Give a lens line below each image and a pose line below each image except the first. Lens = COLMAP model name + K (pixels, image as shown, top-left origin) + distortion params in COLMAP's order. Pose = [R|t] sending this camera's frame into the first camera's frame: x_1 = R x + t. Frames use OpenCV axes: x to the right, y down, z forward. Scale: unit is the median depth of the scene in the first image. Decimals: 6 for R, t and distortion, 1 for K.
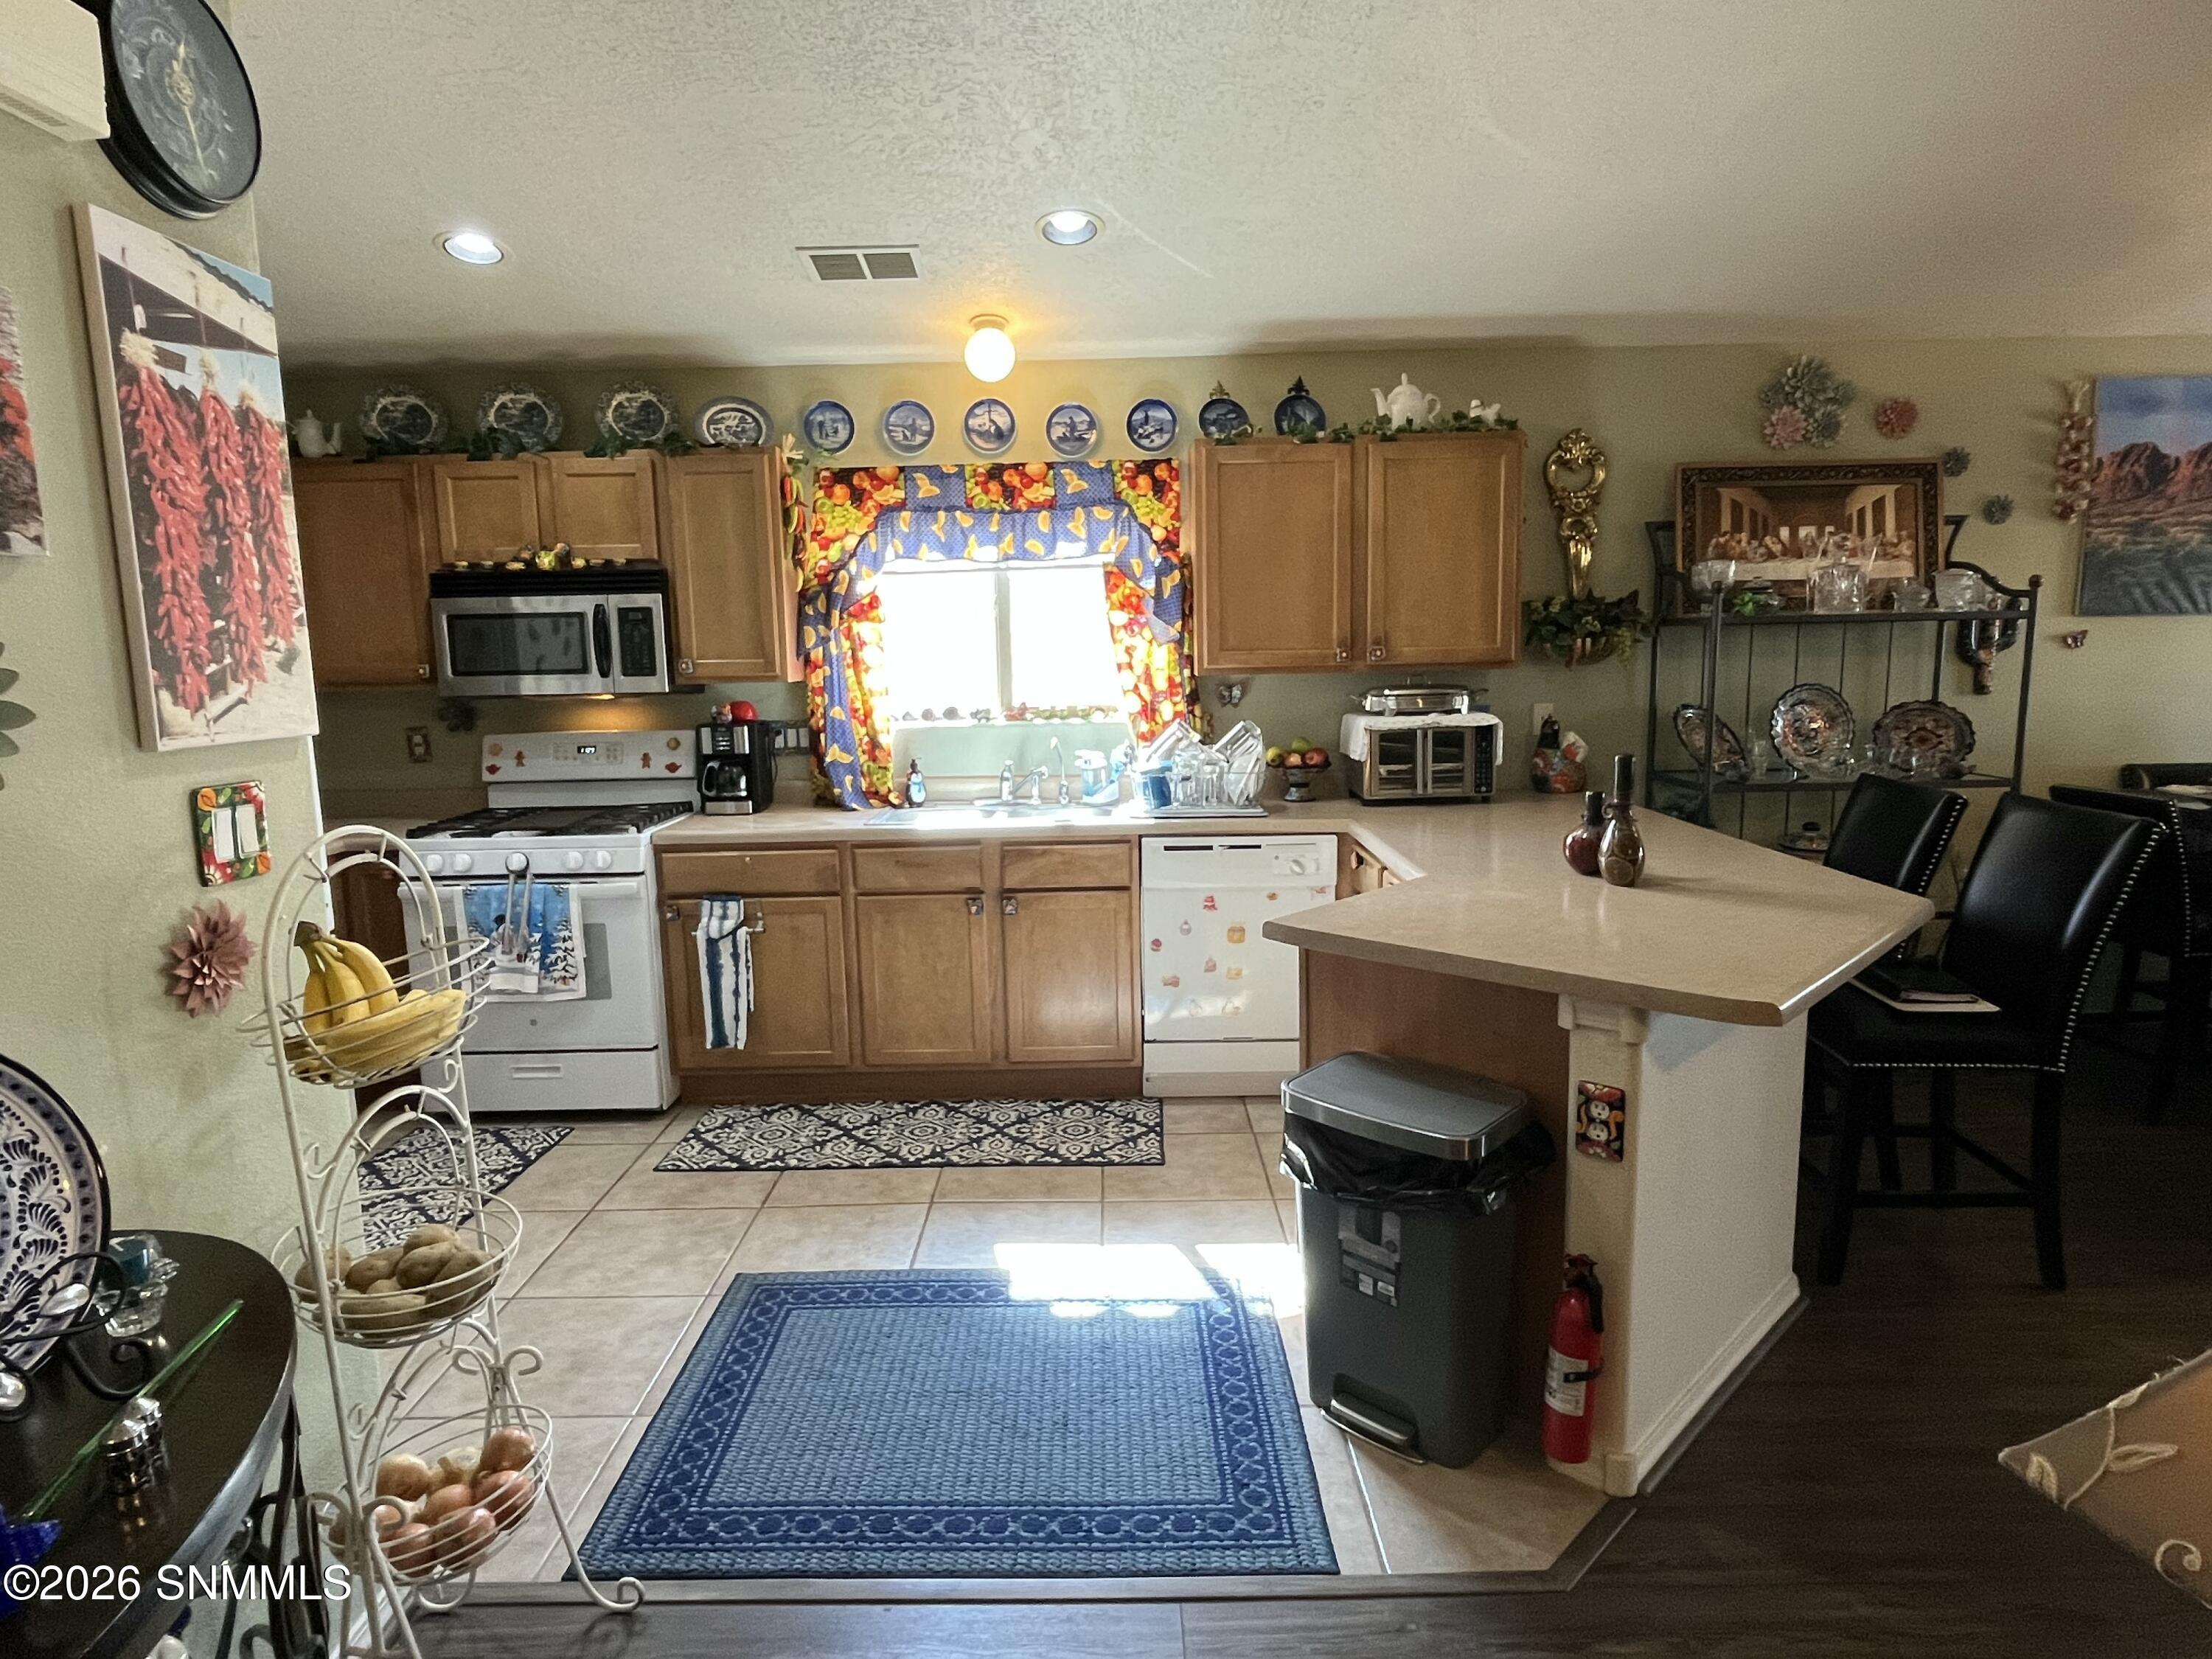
lens RADIAL K [[1259.6, 0, 1091.8], [0, 1259.6, 831.0], [0, 0, 1]] dist [-0.005009, 0.002859]
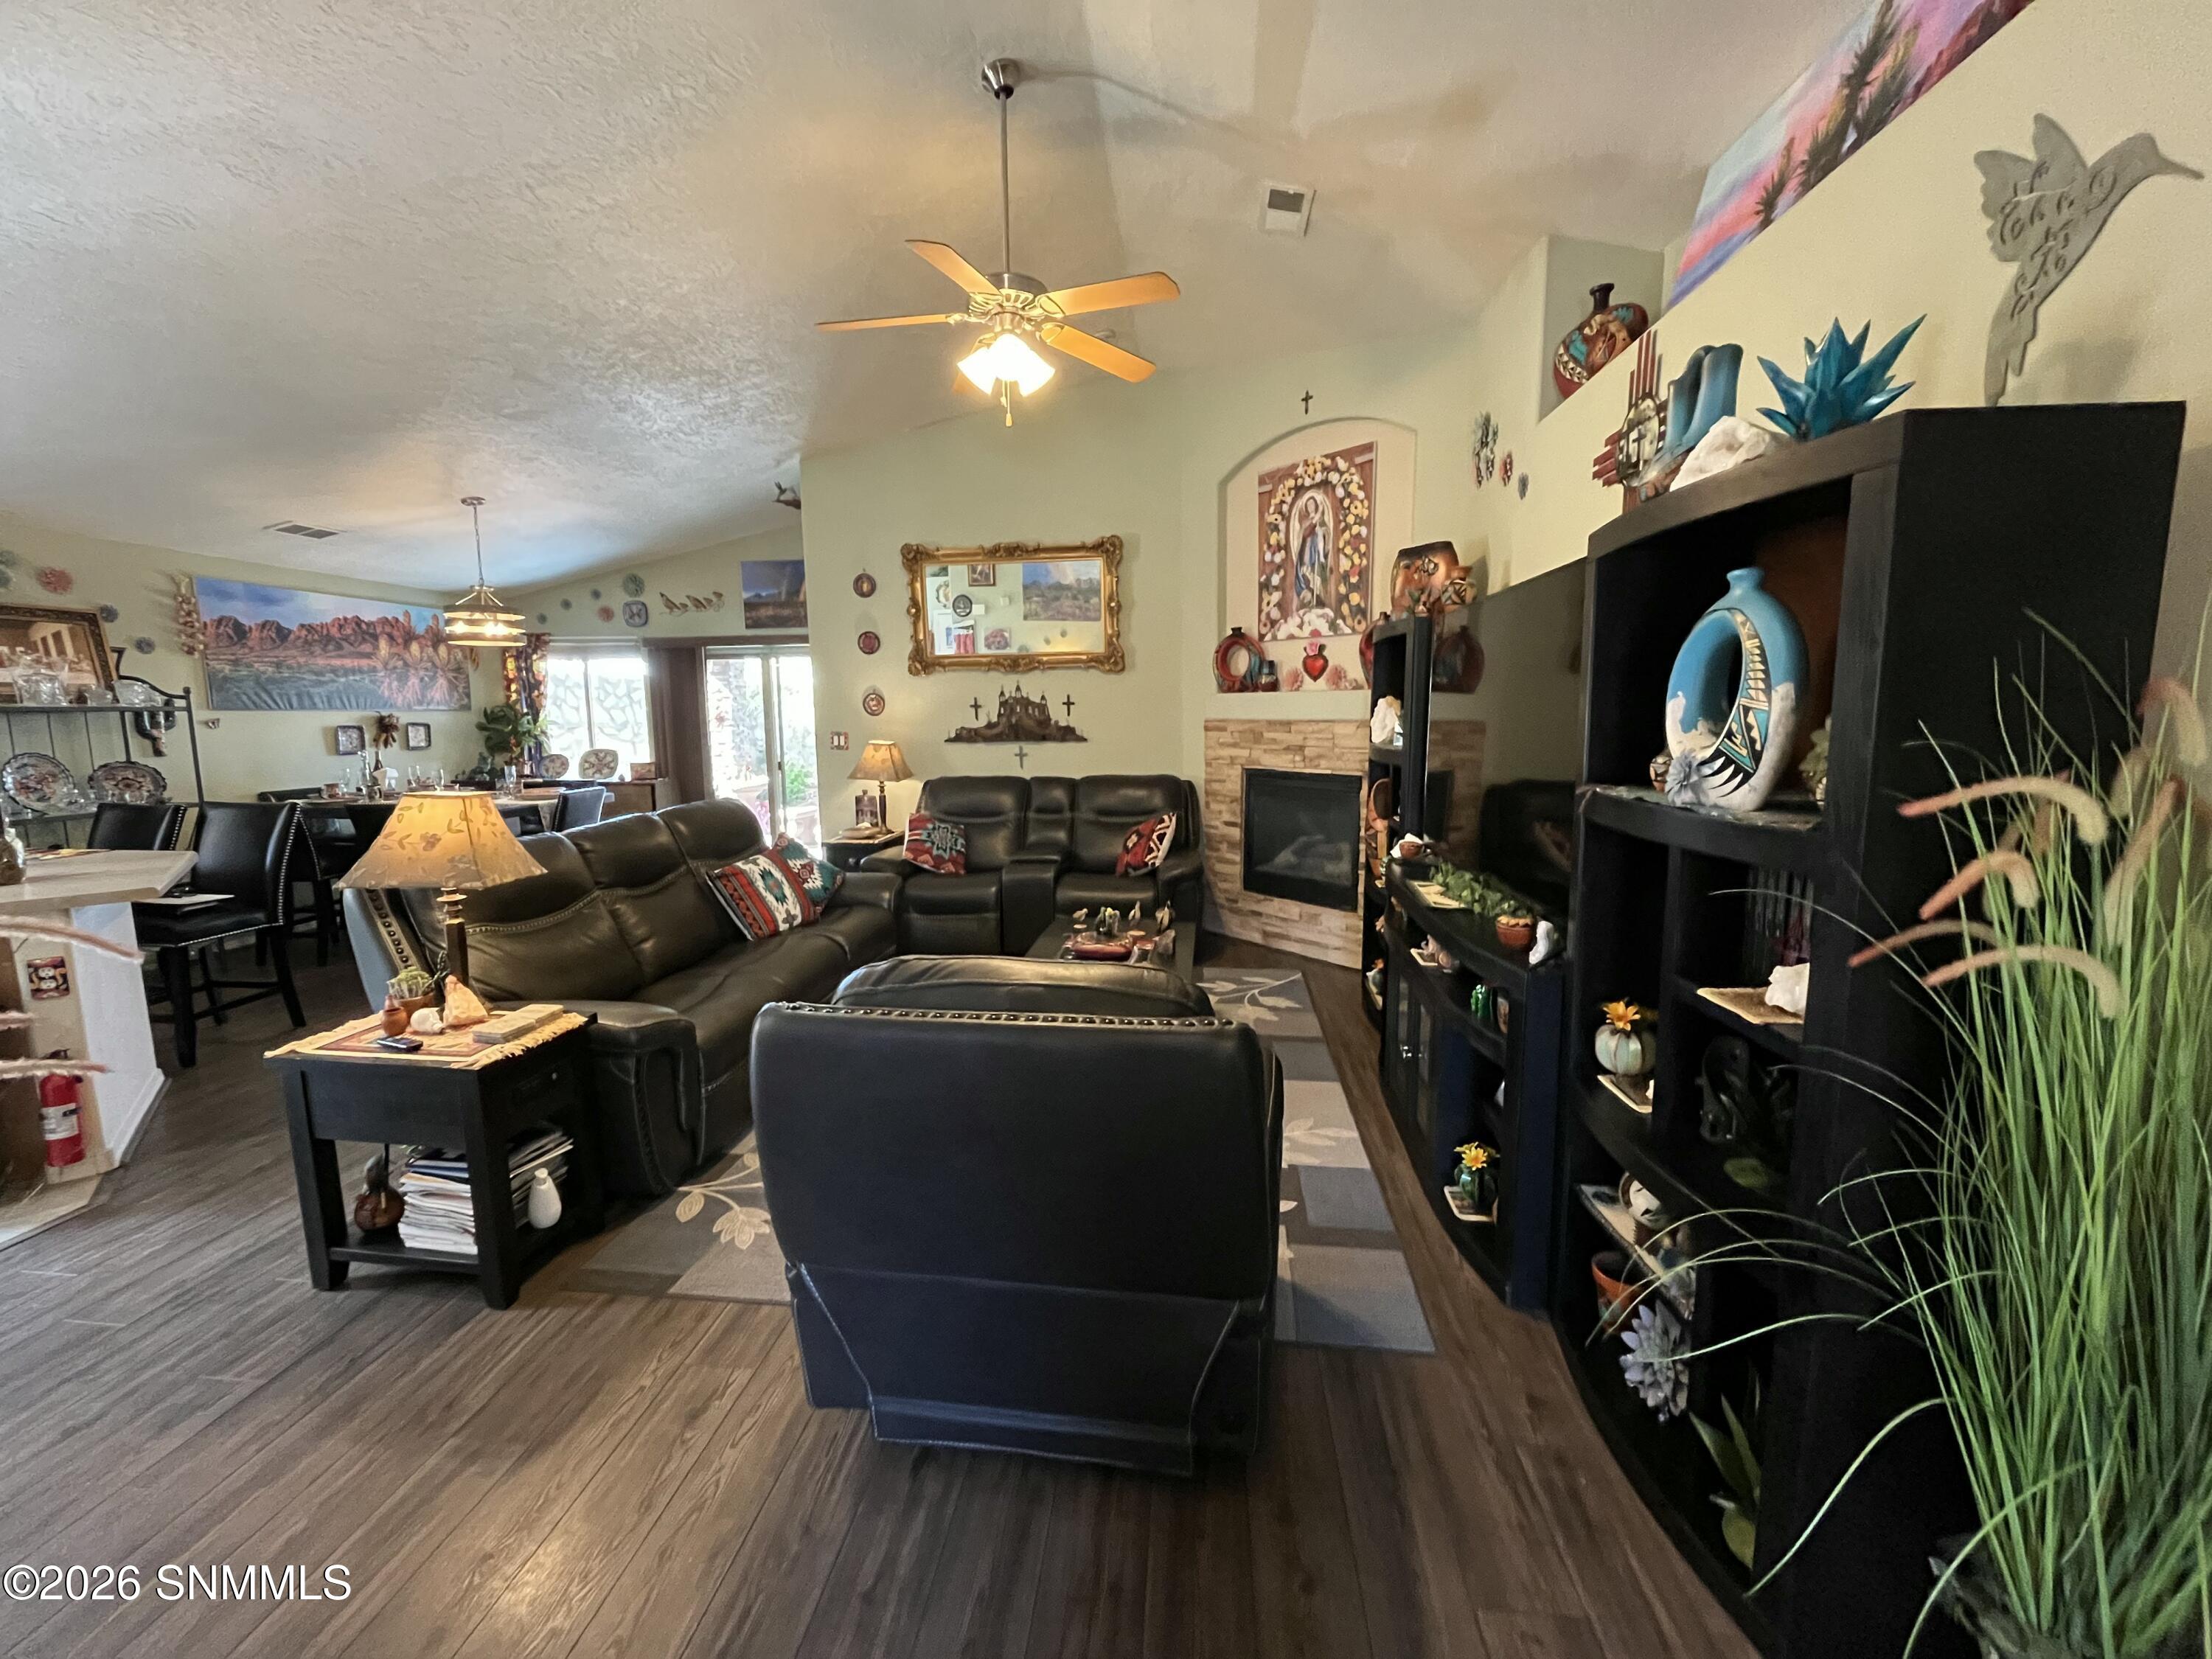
lens RADIAL K [[900.2, 0, 1096.1], [0, 900.2, 825.8], [0, 0, 1]] dist [-0.002361, -0.000279]
pose [[0.103627, -0.109583, 0.988561, -0.355045], [0.151249, 0.984089, 0.093233, 0.059424], [-0.983049, 0.139857, 0.118552, -0.349595]]
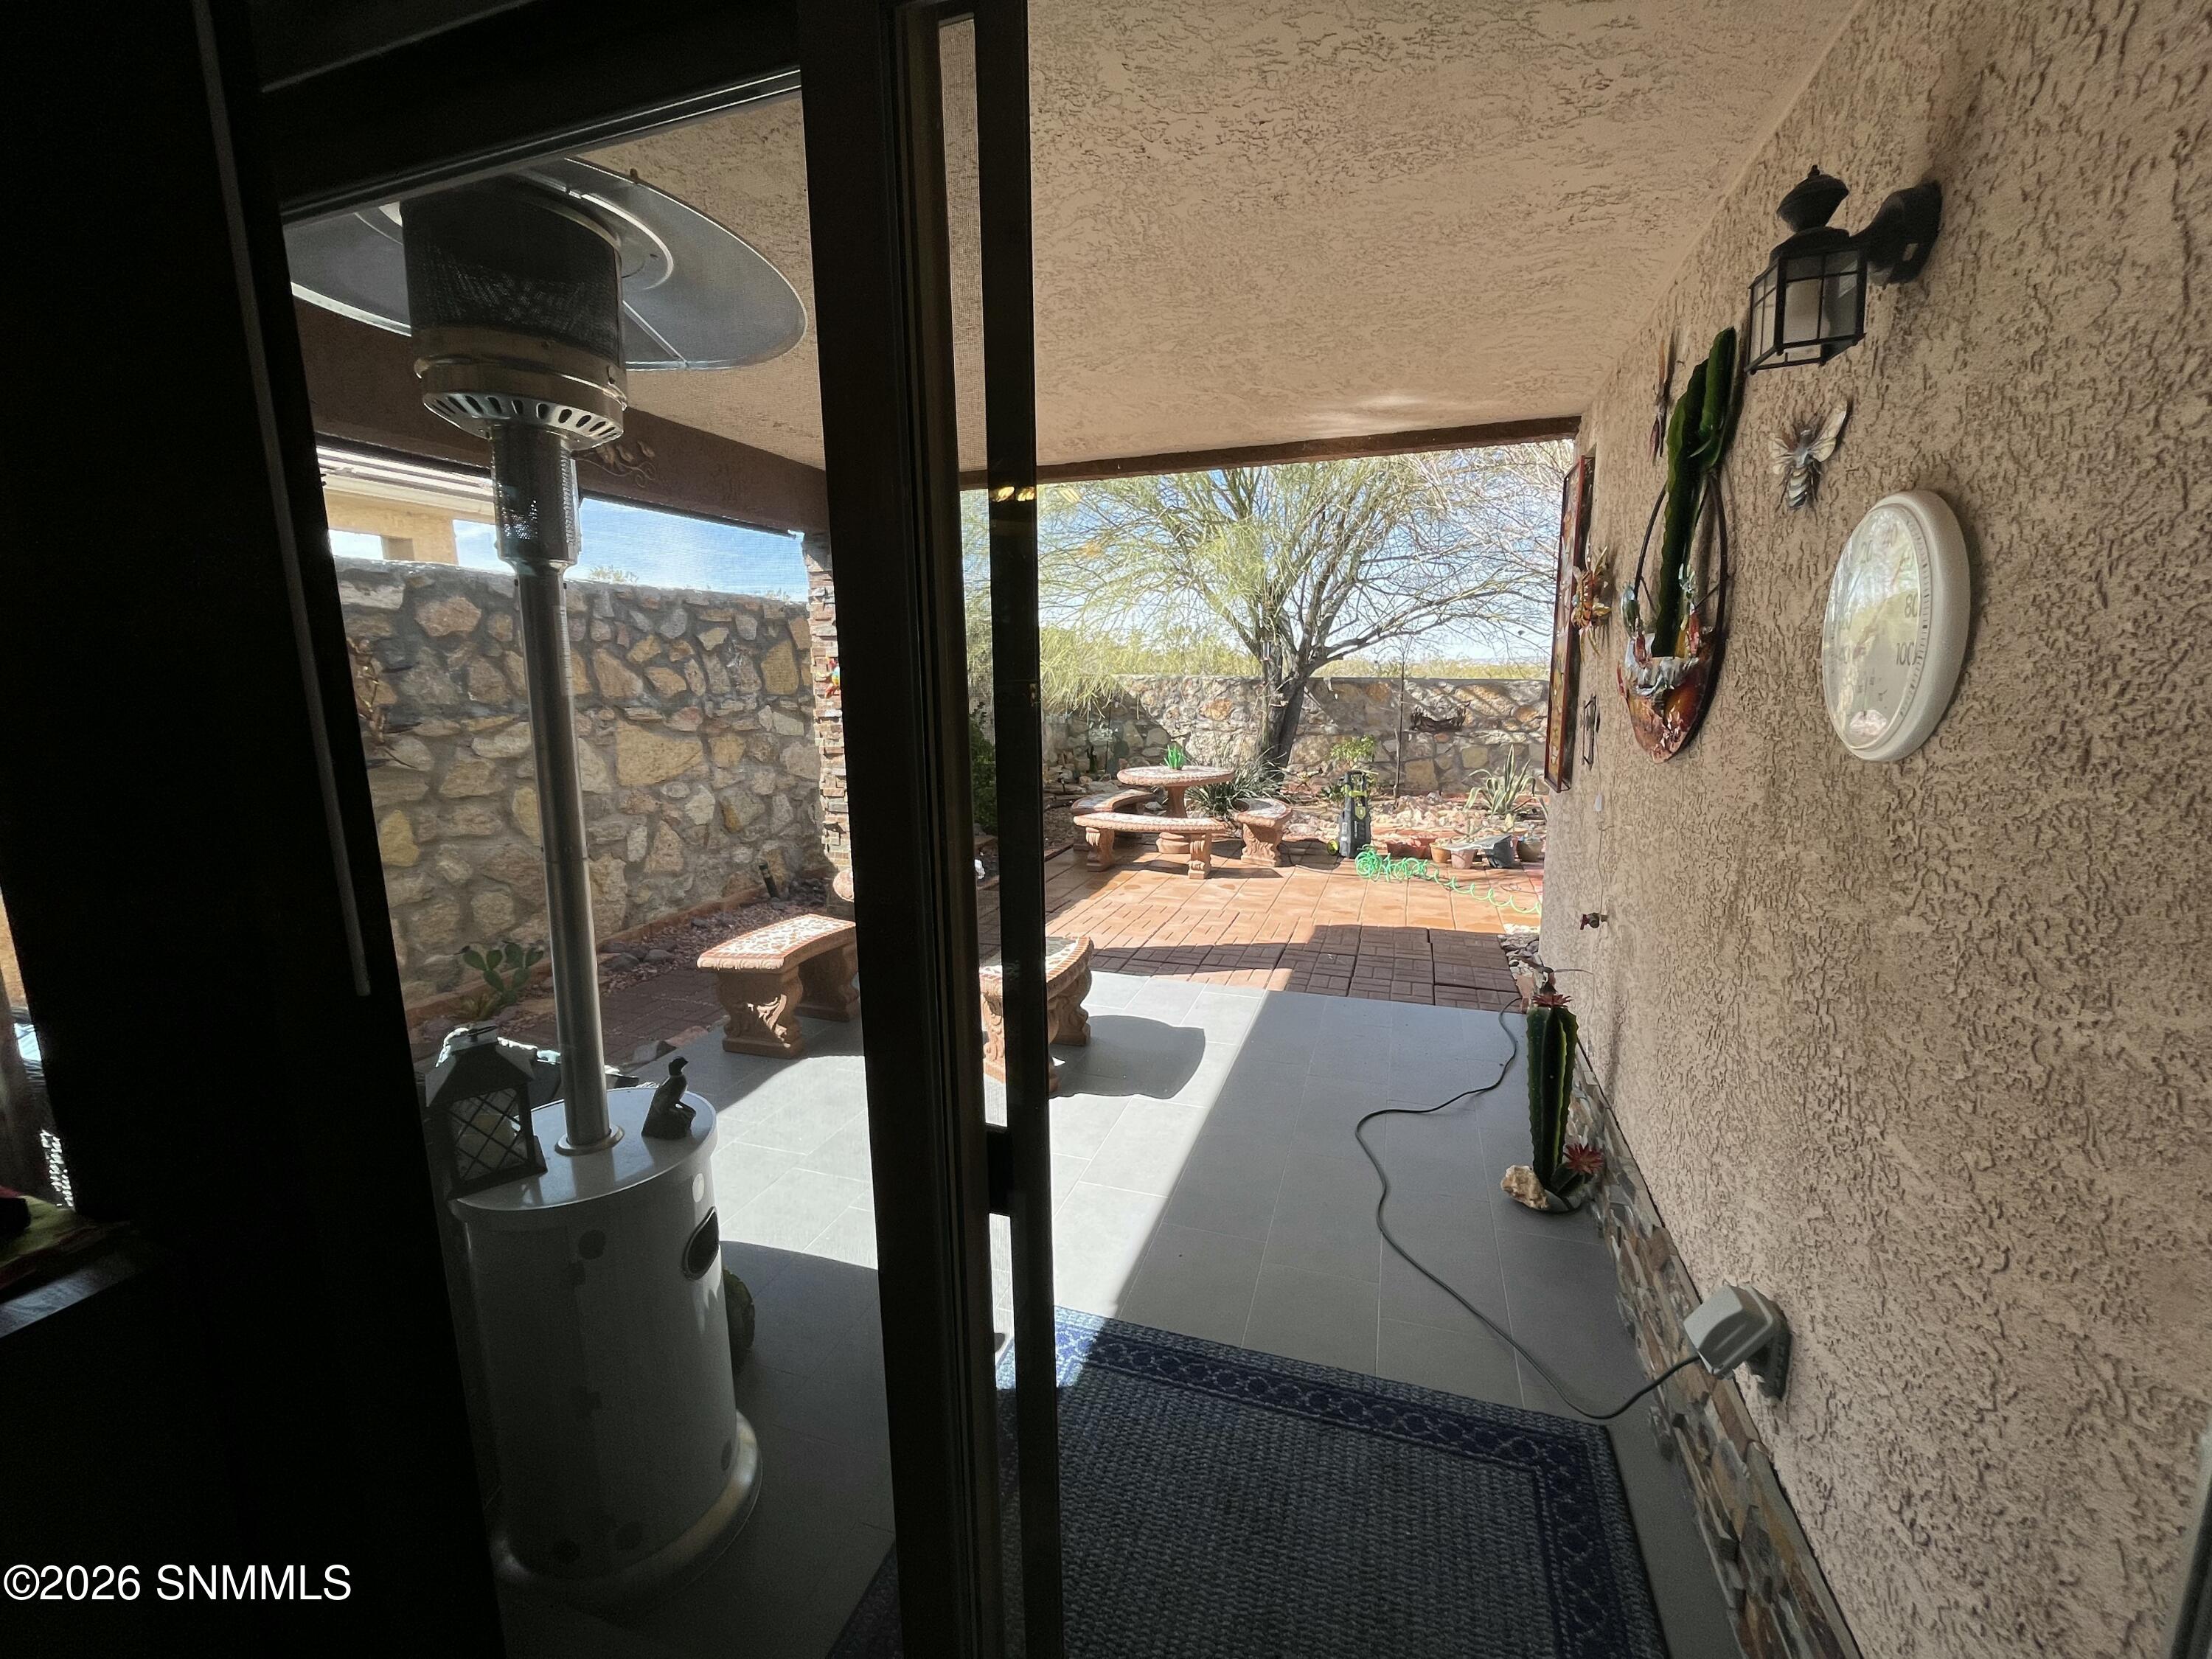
lens RADIAL K [[900.2, 0, 1093.9], [0, 900.2, 824.8], [0, 0, 1]] dist [-0.002361, -0.000279]
pose [[0.318322, -0.147741, 0.936399, 1.246807], [0.147730, 0.983444, 0.104944, -0.080273], [-0.936401, 0.104928, 0.334877, 0.397306]]
